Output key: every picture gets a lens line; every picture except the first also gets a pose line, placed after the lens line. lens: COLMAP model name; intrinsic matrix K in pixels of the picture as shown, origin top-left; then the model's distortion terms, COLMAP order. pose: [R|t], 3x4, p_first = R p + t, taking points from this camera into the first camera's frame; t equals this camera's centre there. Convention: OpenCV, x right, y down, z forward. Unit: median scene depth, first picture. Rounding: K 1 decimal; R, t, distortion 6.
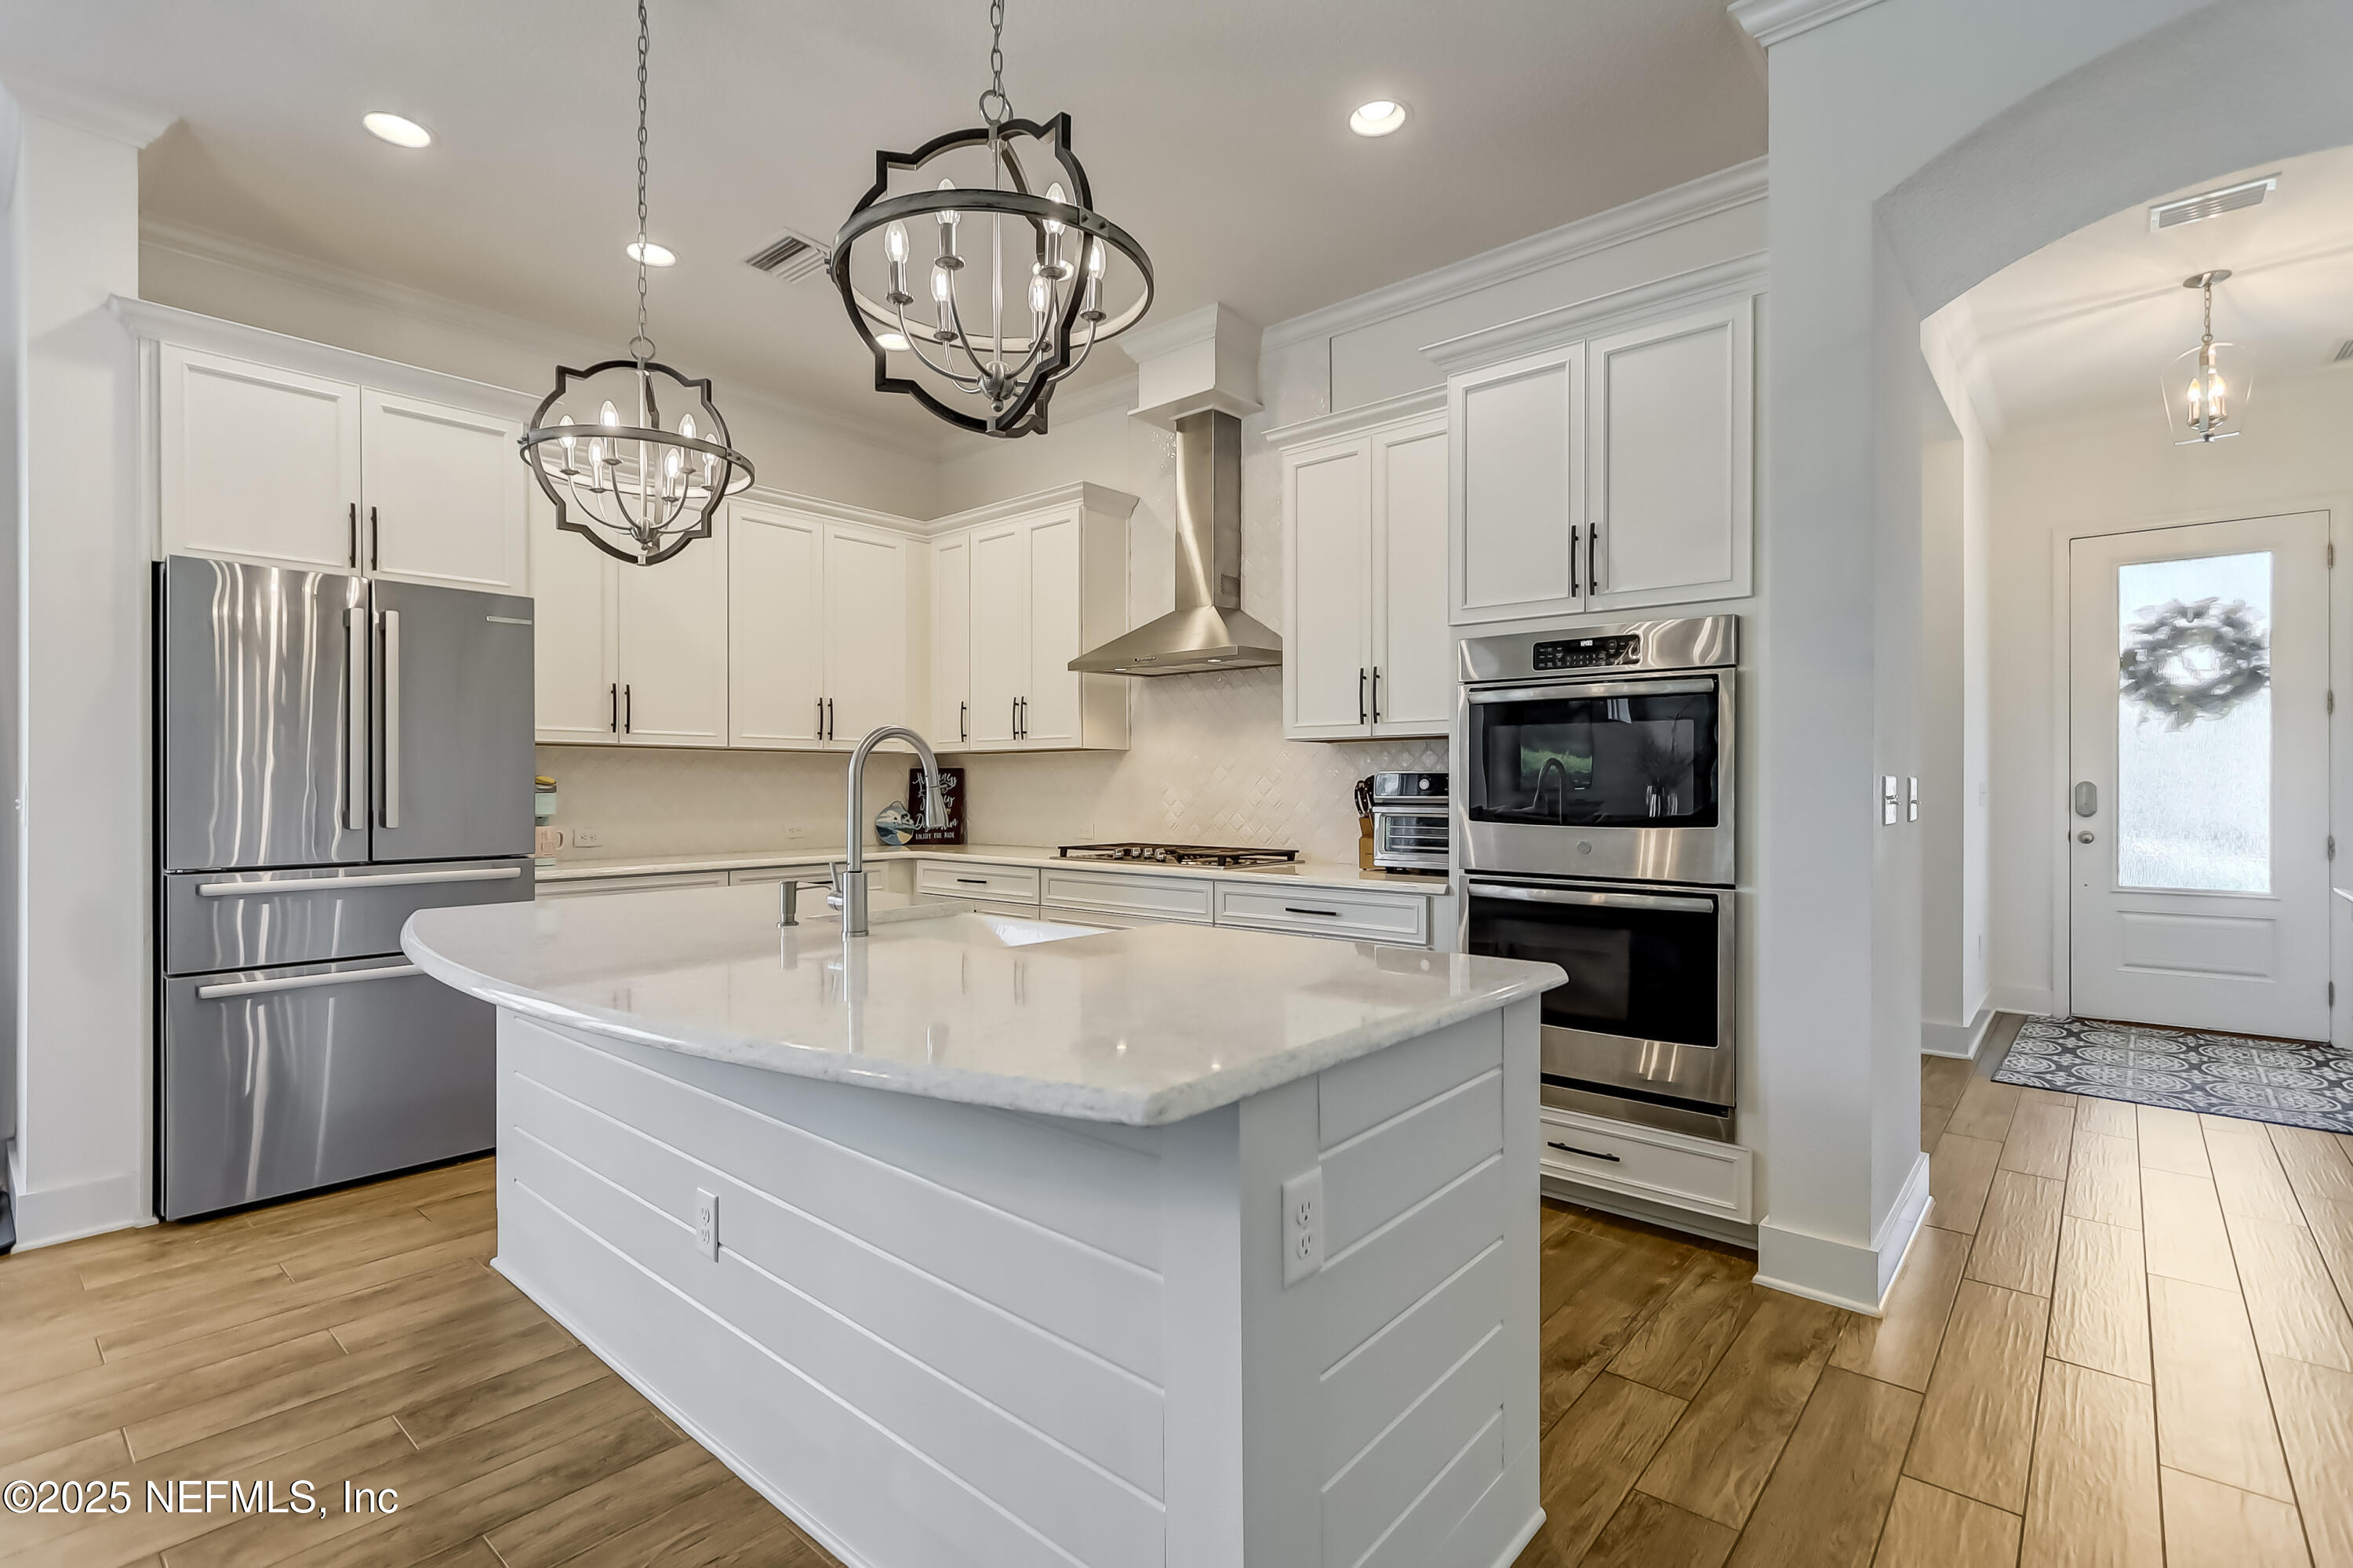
lens RADIAL K [[1090.9, 0, 1177.5], [0, 1090.9, 785.5], [0, 0, 1]] dist [0.001331, 0.002186]
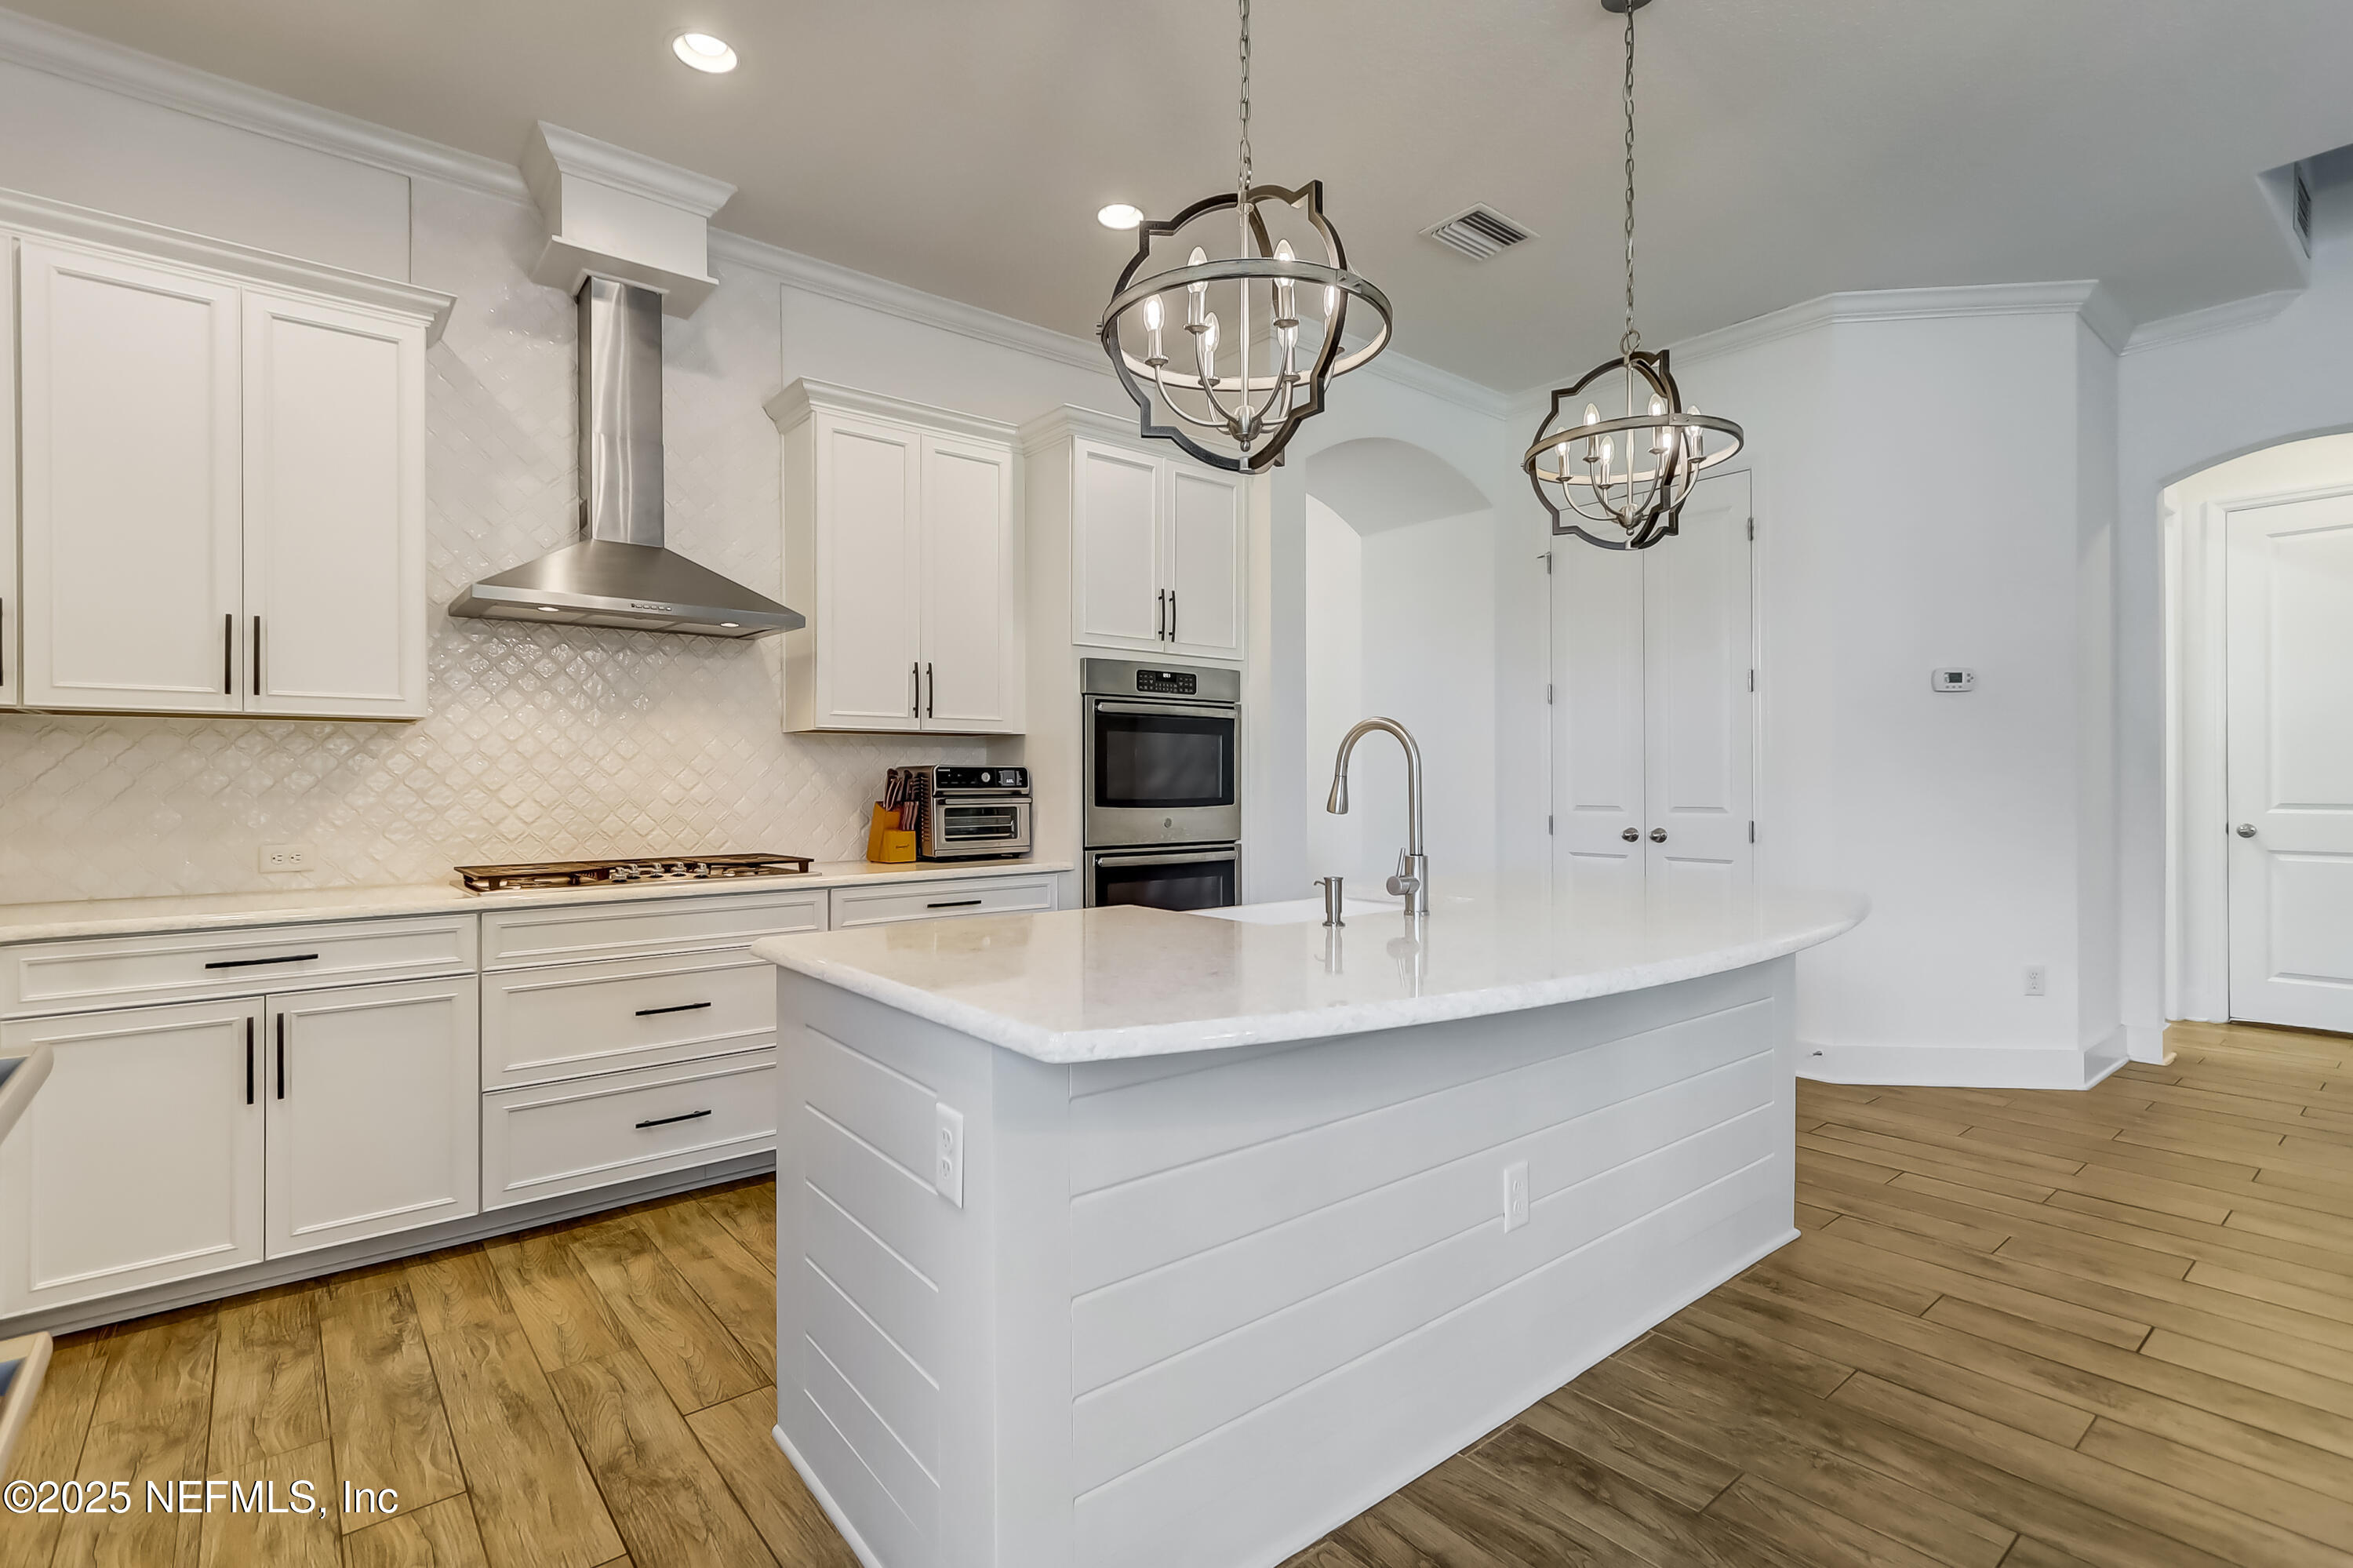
lens RADIAL K [[1090.9, 0, 1174.0], [0, 1090.9, 779.7], [0, 0, 1]] dist [0.001331, 0.002186]
pose [[0.170929, 0.000531, 0.985283, -0.669069], [0.003936, 0.999992, -0.001222, 0.002660], [-0.985275, 0.004087, 0.170926, 0.507990]]
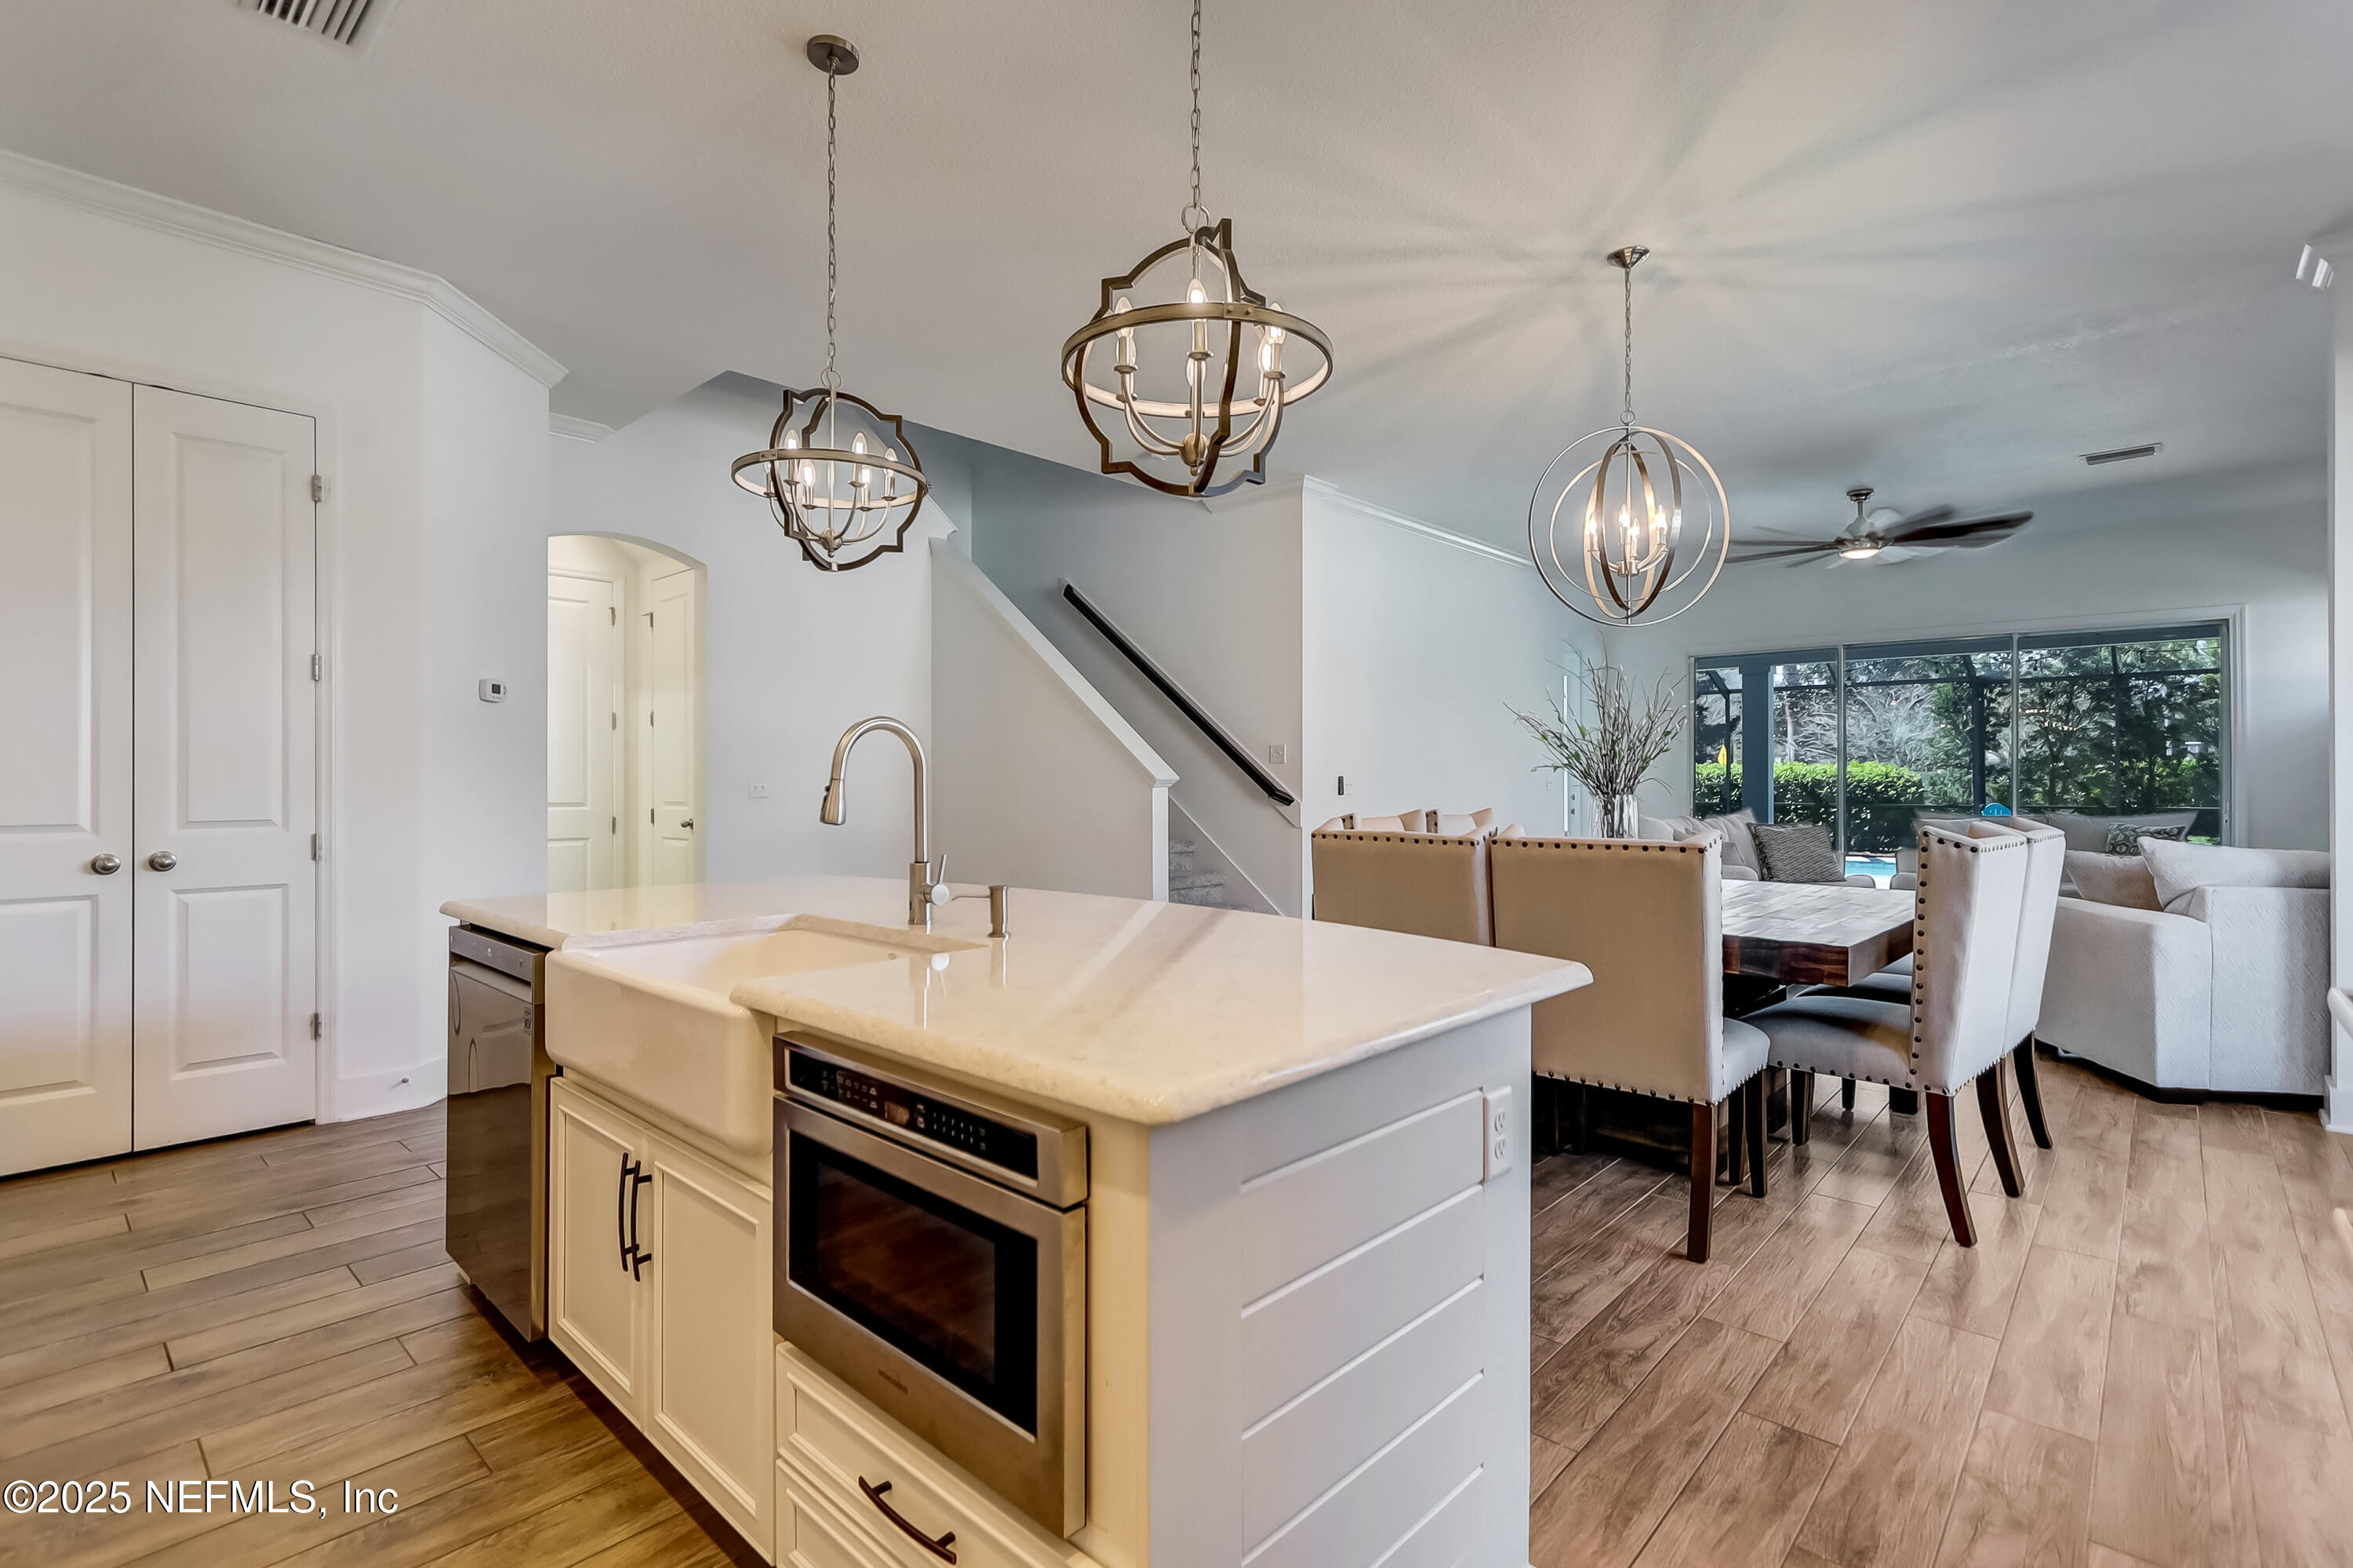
lens RADIAL K [[1090.9, 0, 1172.5], [0, 1090.9, 772.2], [0, 0, 1]] dist [0.001331, 0.002186]
pose [[-0.999326, 0.000934, 0.036699, -0.297438], [0.000654, 0.999971, -0.007628, 0.000382], [-0.036705, -0.007599, -0.999297, 0.957916]]
